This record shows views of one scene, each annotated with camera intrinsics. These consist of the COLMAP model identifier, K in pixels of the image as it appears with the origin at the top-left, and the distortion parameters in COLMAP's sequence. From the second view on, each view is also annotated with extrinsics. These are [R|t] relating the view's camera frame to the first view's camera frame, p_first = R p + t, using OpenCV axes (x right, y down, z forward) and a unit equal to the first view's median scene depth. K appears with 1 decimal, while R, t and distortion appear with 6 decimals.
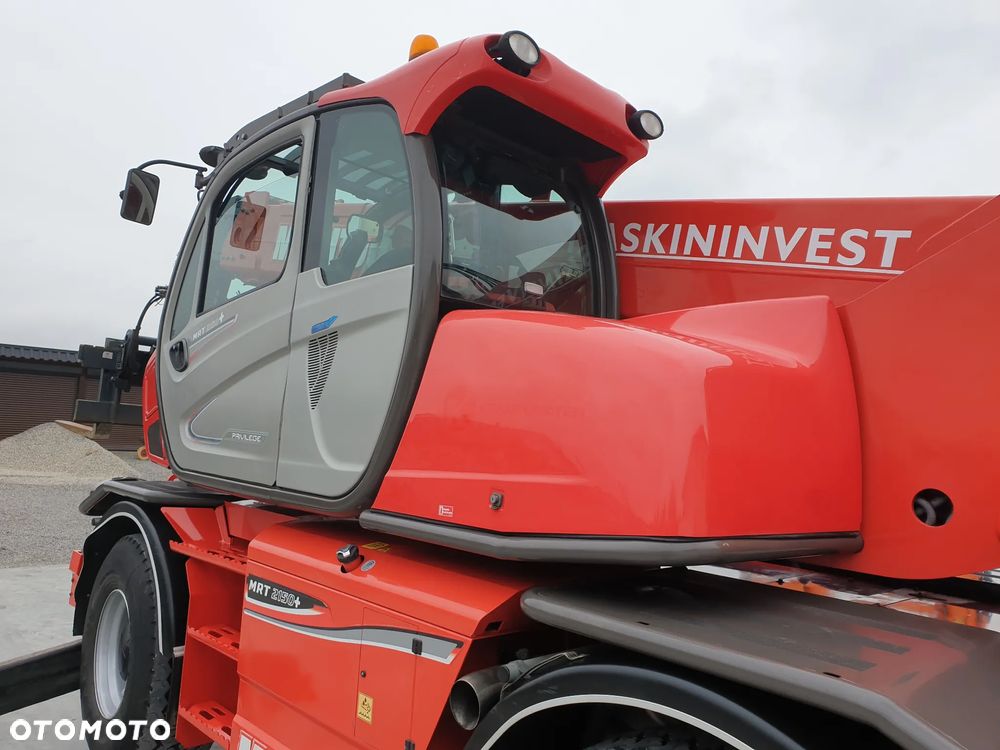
lens RADIAL K [[752.8, 0, 473.8], [0, 752.8, 365.0], [0, 0, 1]] dist [0.121611, -0.200982]
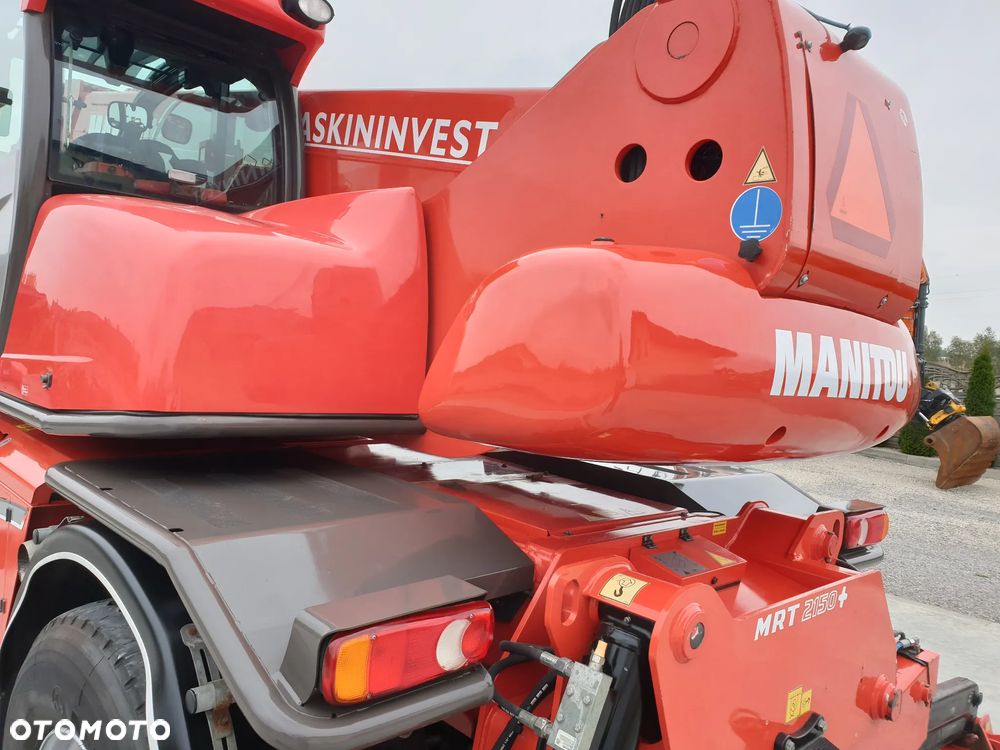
lens RADIAL K [[766.9, 0, 494.1], [0, 766.9, 367.7], [0, 0, 1]] dist [0.014448, 0.002195]
pose [[0.999677, 0.018077, -0.017860, 0.494330], [-0.015743, 0.992268, 0.123112, 0.016615], [0.019948, -0.122791, 0.992232, -0.028914]]
